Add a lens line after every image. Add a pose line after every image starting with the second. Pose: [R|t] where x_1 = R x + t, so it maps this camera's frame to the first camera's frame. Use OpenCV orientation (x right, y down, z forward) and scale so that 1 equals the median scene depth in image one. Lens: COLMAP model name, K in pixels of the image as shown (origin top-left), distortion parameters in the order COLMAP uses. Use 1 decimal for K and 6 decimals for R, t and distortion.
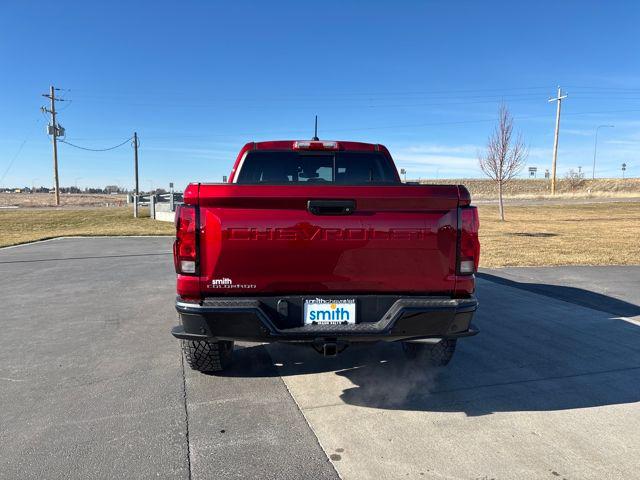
lens RADIAL K [[479.3, 0, 326.1], [0, 479.3, 240.8], [0, 0, 1]] dist [0.033850, -0.031320]
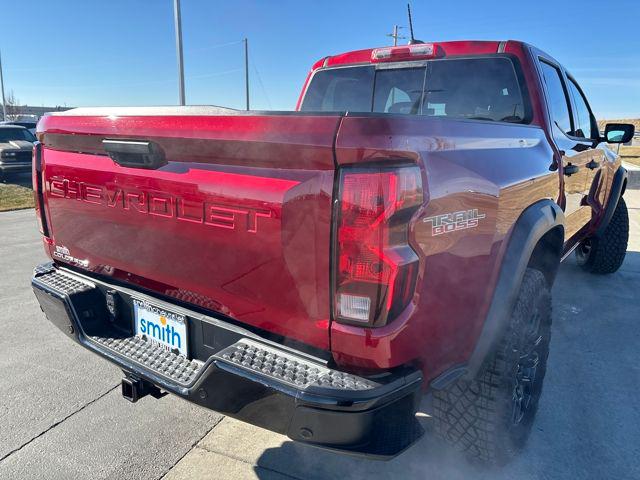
lens RADIAL K [[479.3, 0, 321.0], [0, 479.3, 239.4], [0, 0, 1]] dist [0.033850, -0.031320]
pose [[0.768391, 0.150108, -0.622128, 0.317762], [-0.069739, 0.985954, 0.151758, -0.041654], [0.636170, -0.073223, 0.768067, 0.401307]]
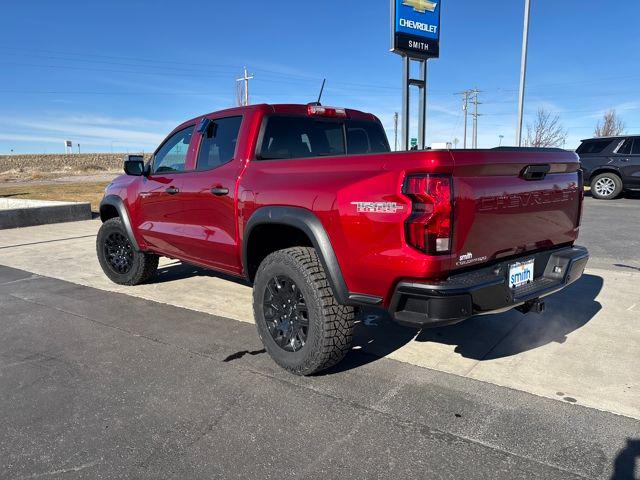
lens RADIAL K [[479.3, 0, 321.0], [0, 479.3, 238.6], [0, 0, 1]] dist [0.033850, -0.031320]
pose [[0.802378, -0.102753, 0.587905, -0.574842], [0.074775, 0.994613, 0.071783, -0.021701], [-0.592114, -0.013637, 0.805739, 0.245992]]
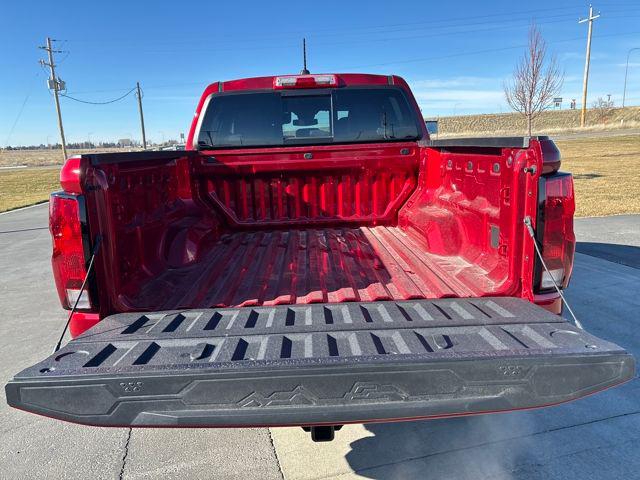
lens RADIAL K [[479.3, 0, 316.8], [0, 479.3, 241.0], [0, 0, 1]] dist [0.033850, -0.031320]
pose [[0.997854, -0.035952, -0.054734, 0.025766], [0.041971, 0.992694, 0.113120, -0.041658], [0.050267, -0.115175, 0.992073, 0.251646]]
